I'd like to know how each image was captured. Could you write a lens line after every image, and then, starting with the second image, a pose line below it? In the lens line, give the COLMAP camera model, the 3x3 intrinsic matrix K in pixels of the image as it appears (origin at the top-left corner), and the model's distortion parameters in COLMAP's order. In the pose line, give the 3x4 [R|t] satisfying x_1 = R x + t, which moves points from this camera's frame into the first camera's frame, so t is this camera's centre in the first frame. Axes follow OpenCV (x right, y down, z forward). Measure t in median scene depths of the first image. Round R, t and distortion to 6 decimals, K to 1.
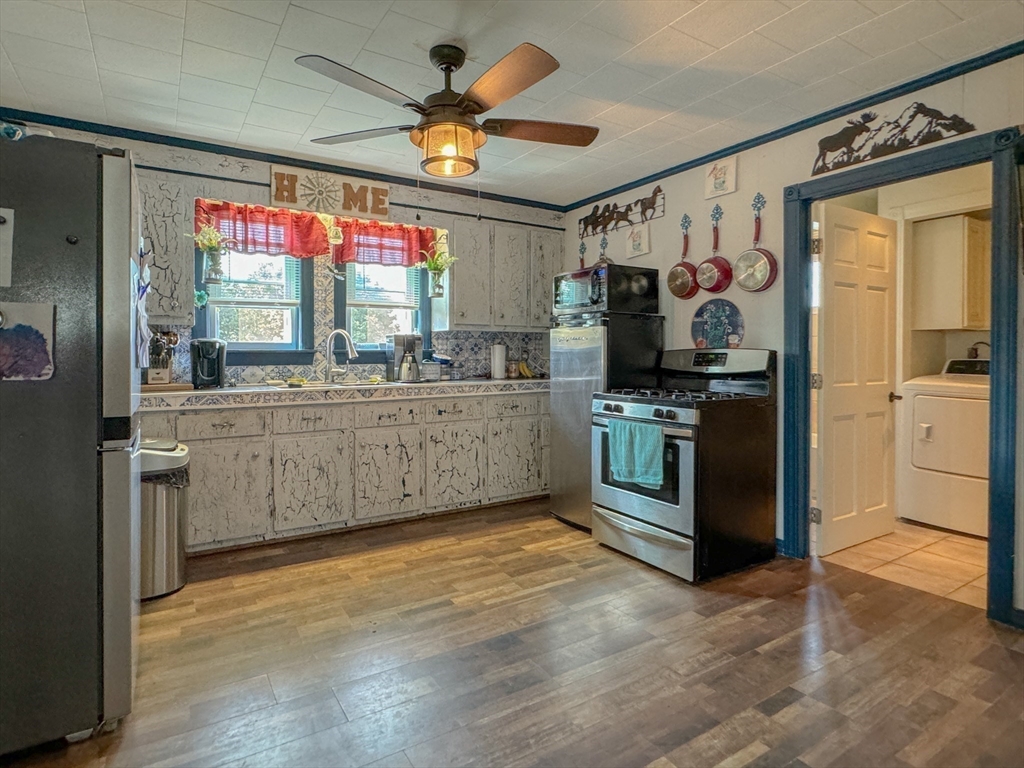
lens RADIAL K [[549.8, 0, 487.5], [0, 549.8, 363.4], [0, 0, 1]] dist [-0.006134, -0.000223]
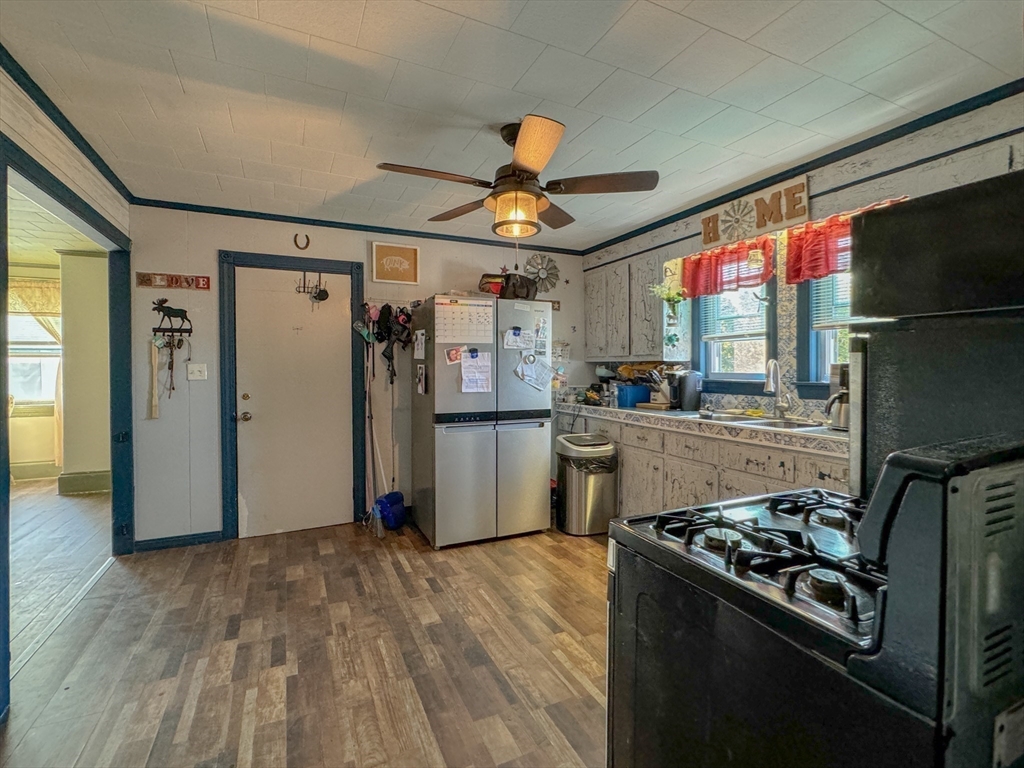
lens RADIAL K [[471.9, 0, 507.6], [0, 471.9, 374.3], [0, 0, 1]] dist [-0.000796, -0.000370]
pose [[-0.093412, 0.016982, -0.995483, 0.592960], [-0.012100, 0.999761, 0.018191, -0.050838], [0.995554, 0.013744, -0.093184, 0.701560]]
